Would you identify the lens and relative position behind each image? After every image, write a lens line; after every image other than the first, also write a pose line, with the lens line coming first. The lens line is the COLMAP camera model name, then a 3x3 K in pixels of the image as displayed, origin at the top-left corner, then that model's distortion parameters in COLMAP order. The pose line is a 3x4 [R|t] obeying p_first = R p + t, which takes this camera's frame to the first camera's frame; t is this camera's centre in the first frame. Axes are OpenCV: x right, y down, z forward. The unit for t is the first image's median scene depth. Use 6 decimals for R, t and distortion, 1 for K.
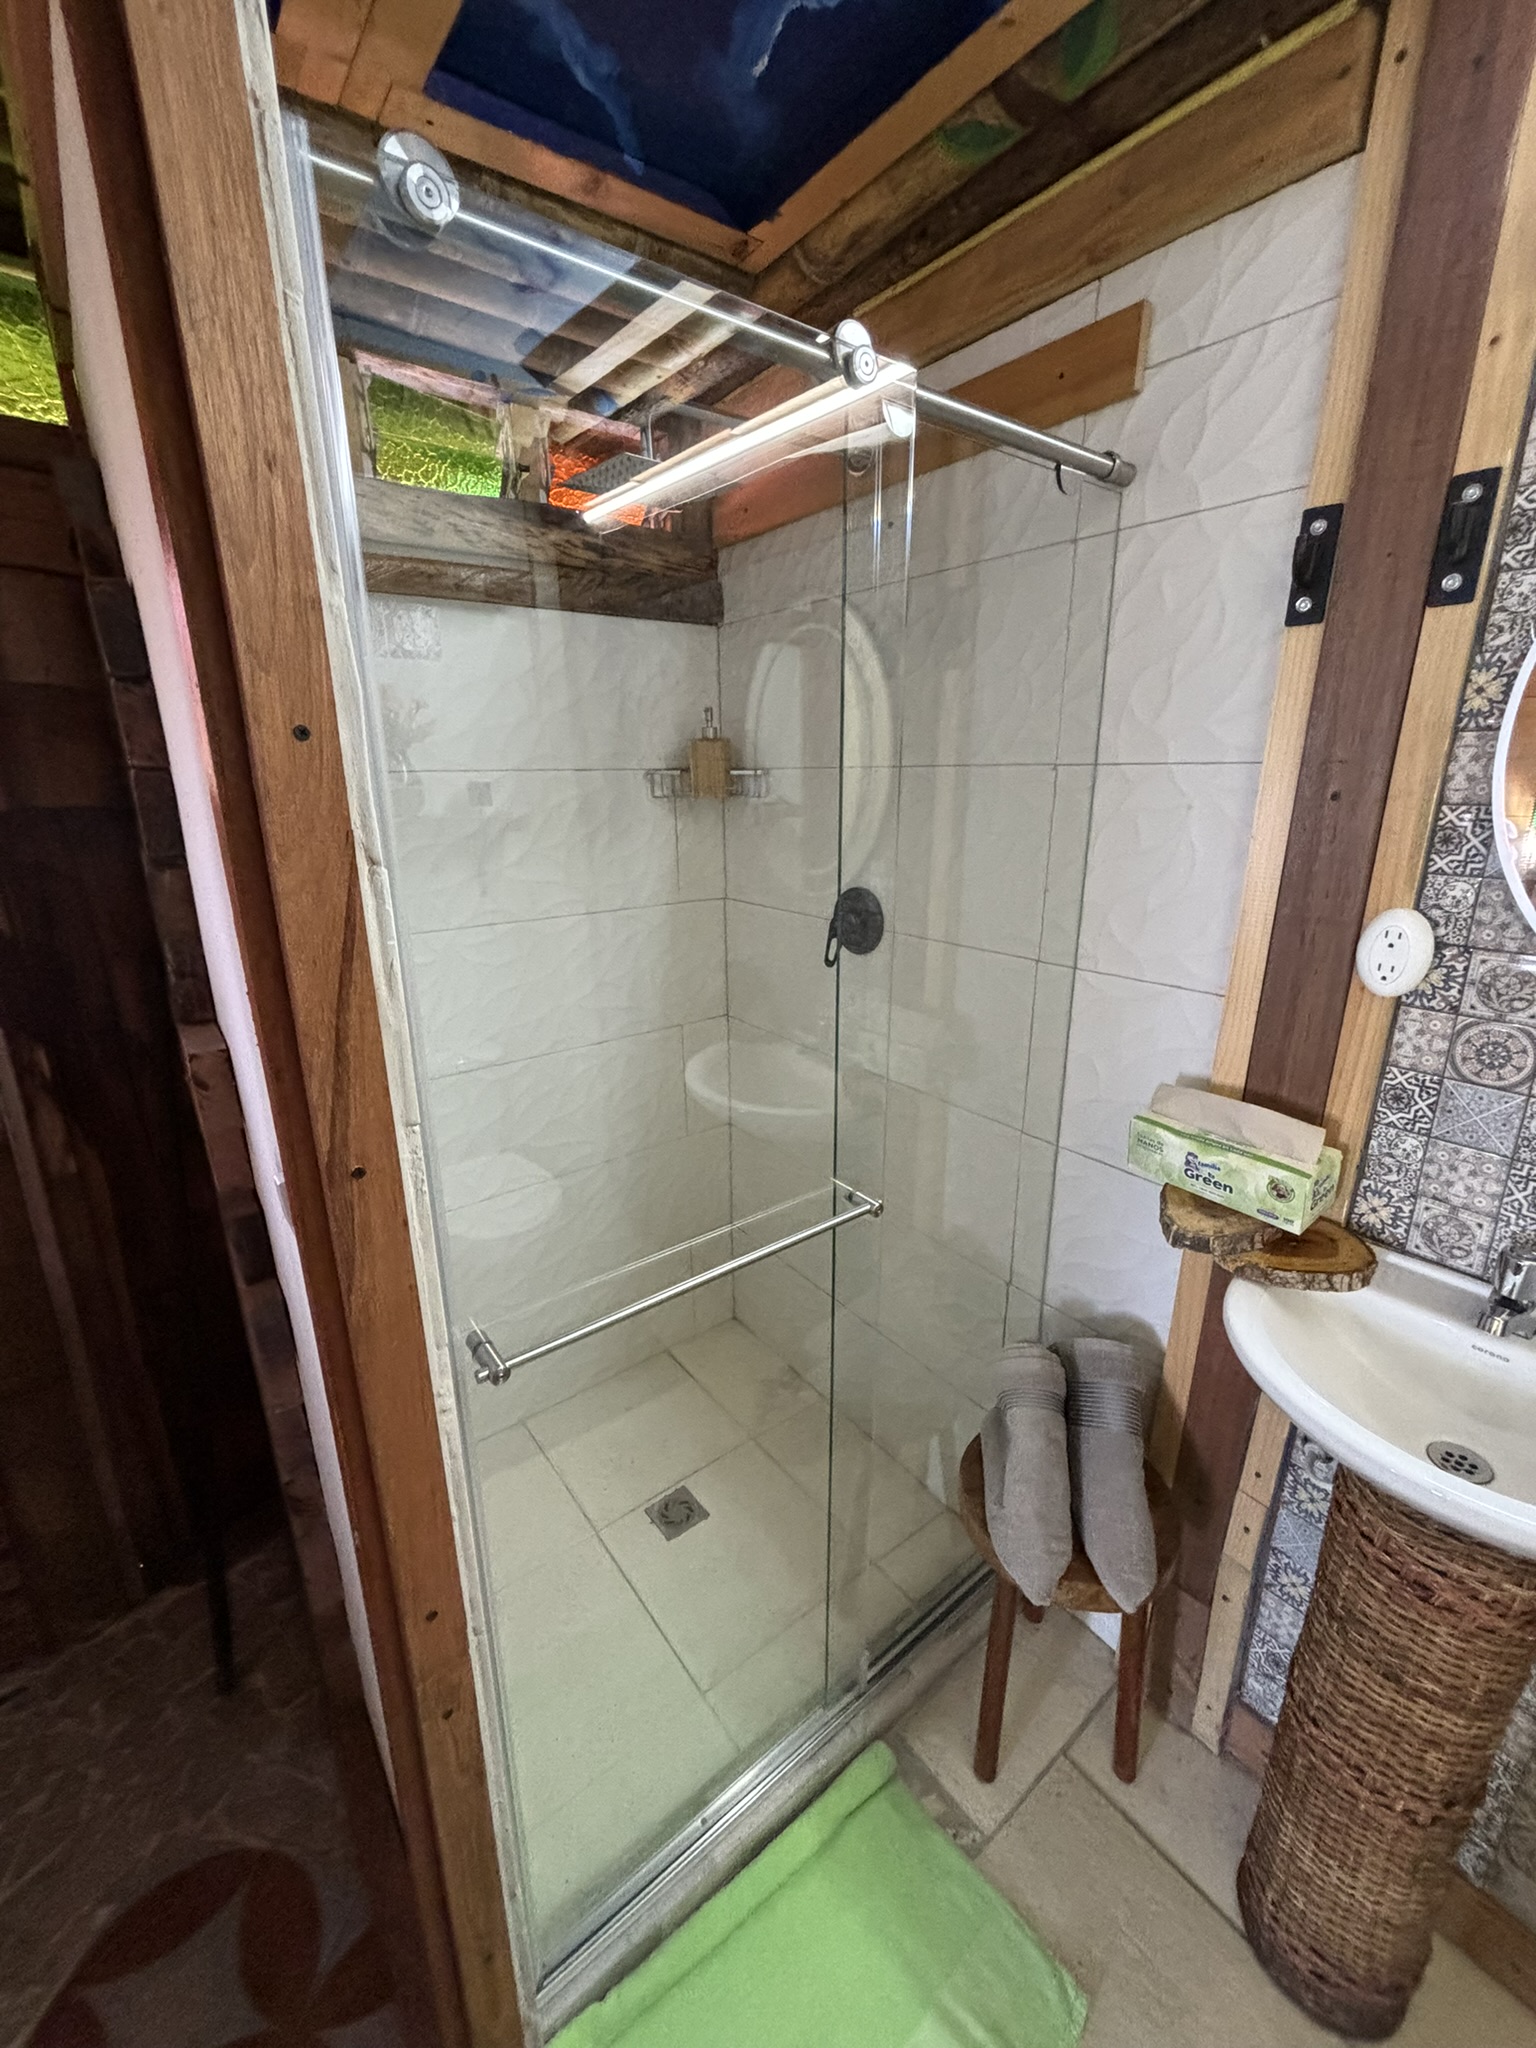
lens RADIAL K [[836.8, 0, 768.0], [0, 836.8, 1024.0], [0, 0, 1]] dist [0.007120, 0.000661]
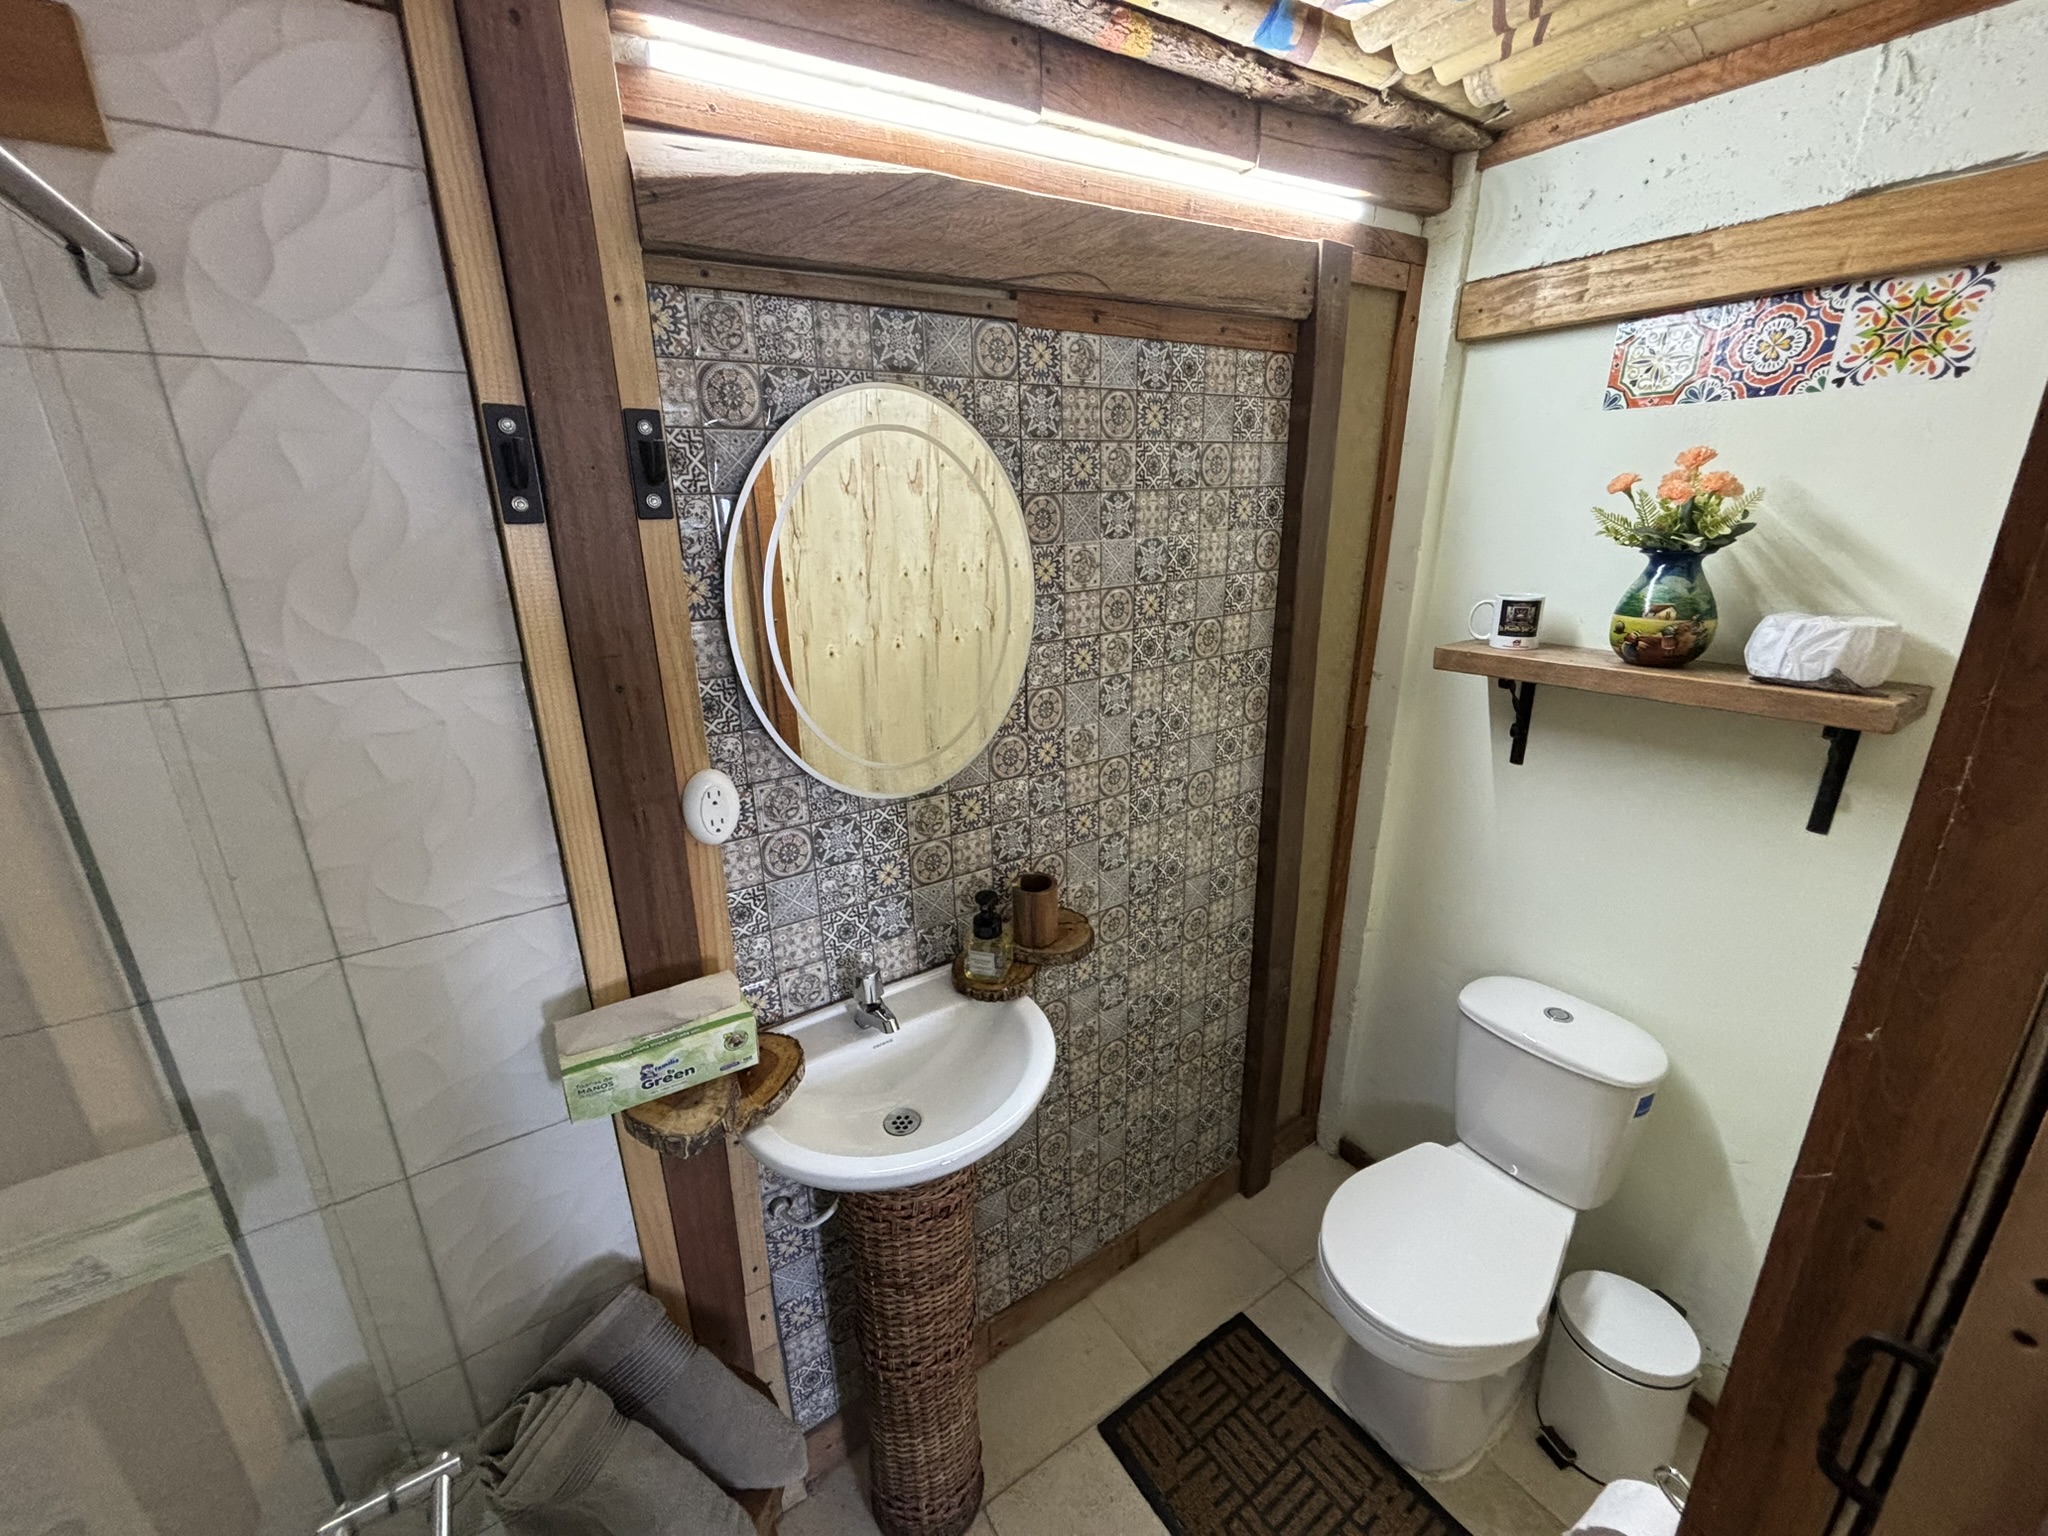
lens RADIAL K [[836.8, 0, 1024.0], [0, 836.8, 768.0], [0, 0, 1]] dist [0.007120, 0.000661]
pose [[0.068109, -0.303254, 0.950472, -0.282464], [0.303067, 0.913954, 0.269886, -0.300032], [-0.950532, 0.269675, 0.154155, 0.389319]]
